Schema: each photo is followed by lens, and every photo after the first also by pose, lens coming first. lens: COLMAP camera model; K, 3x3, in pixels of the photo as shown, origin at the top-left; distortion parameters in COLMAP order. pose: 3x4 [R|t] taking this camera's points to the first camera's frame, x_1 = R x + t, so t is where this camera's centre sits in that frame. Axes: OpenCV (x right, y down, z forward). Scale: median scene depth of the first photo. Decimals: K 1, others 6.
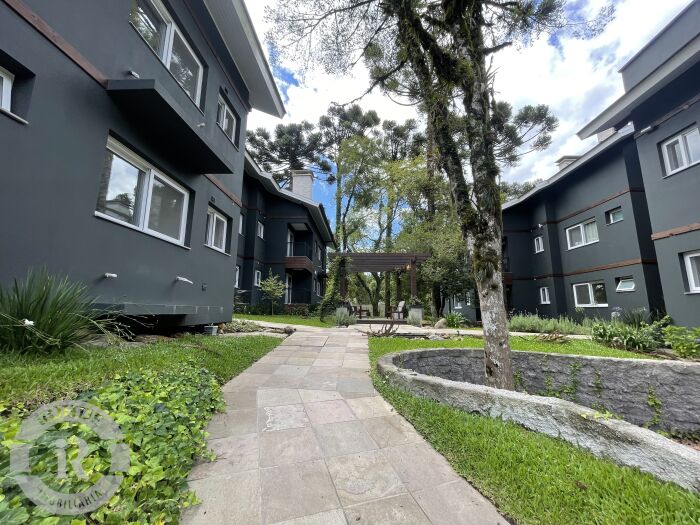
lens RADIAL K [[283.3, 0, 350.4], [0, 283.3, 261.5], [0, 0, 1]] dist [0.001051, -0.000397]
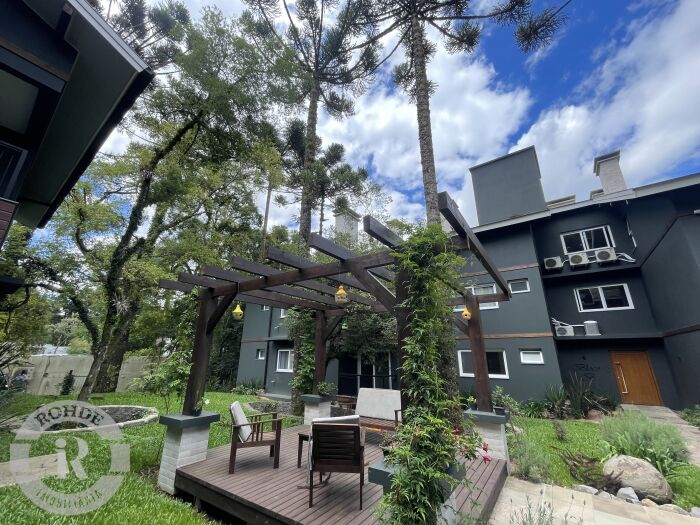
lens RADIAL K [[283.3, 0, 350.4], [0, 283.3, 261.5], [0, 0, 1]] dist [0.001051, -0.000397]
pose [[0.569474, 0.258968, 0.780151, -0.188522], [-0.144480, 0.965836, -0.215142, 0.048448], [-0.809213, 0.009802, 0.587434, 0.689672]]
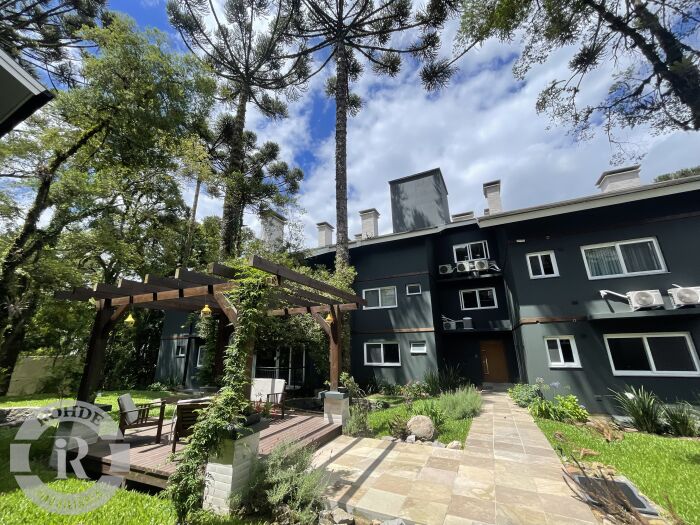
lens RADIAL K [[283.3, 0, 350.4], [0, 283.3, 261.5], [0, 0, 1]] dist [0.001051, -0.000397]
pose [[0.402708, 0.254271, 0.879302, -0.229502], [-0.137386, 0.966550, -0.216580, 0.021326], [-0.904959, -0.033585, 0.424171, 0.565137]]
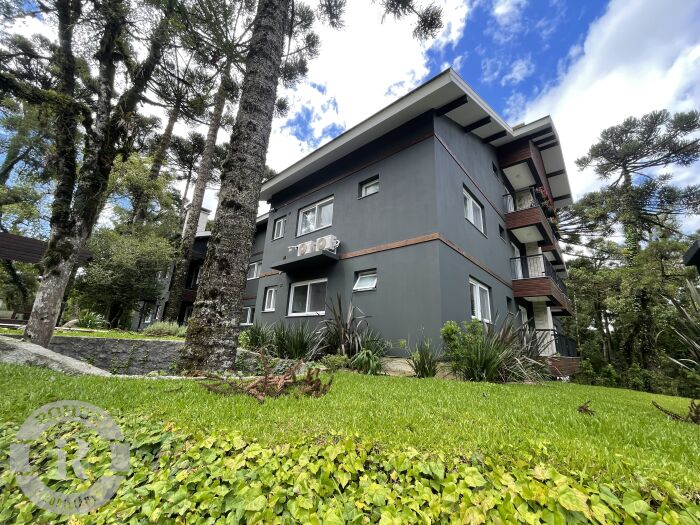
lens RADIAL K [[283.3, 0, 350.4], [0, 283.3, 261.5], [0, 0, 1]] dist [0.001051, -0.000397]
pose [[0.642801, 0.244678, 0.725906, 0.111589], [-0.178648, 0.969369, -0.168546, 0.006119], [-0.744911, -0.021340, 0.666823, -0.196797]]
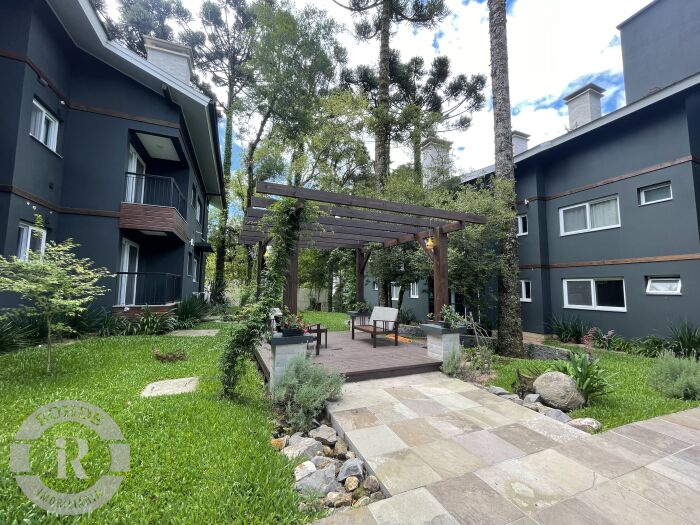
lens RADIAL K [[283.3, 0, 350.4], [0, 283.3, 261.5], [0, 0, 1]] dist [0.001051, -0.000397]
pose [[0.914091, 0.042193, 0.403309, -0.080795], [-0.074948, 0.995016, 0.065771, 0.022315], [-0.398524, -0.090348, 0.912697, 0.480647]]
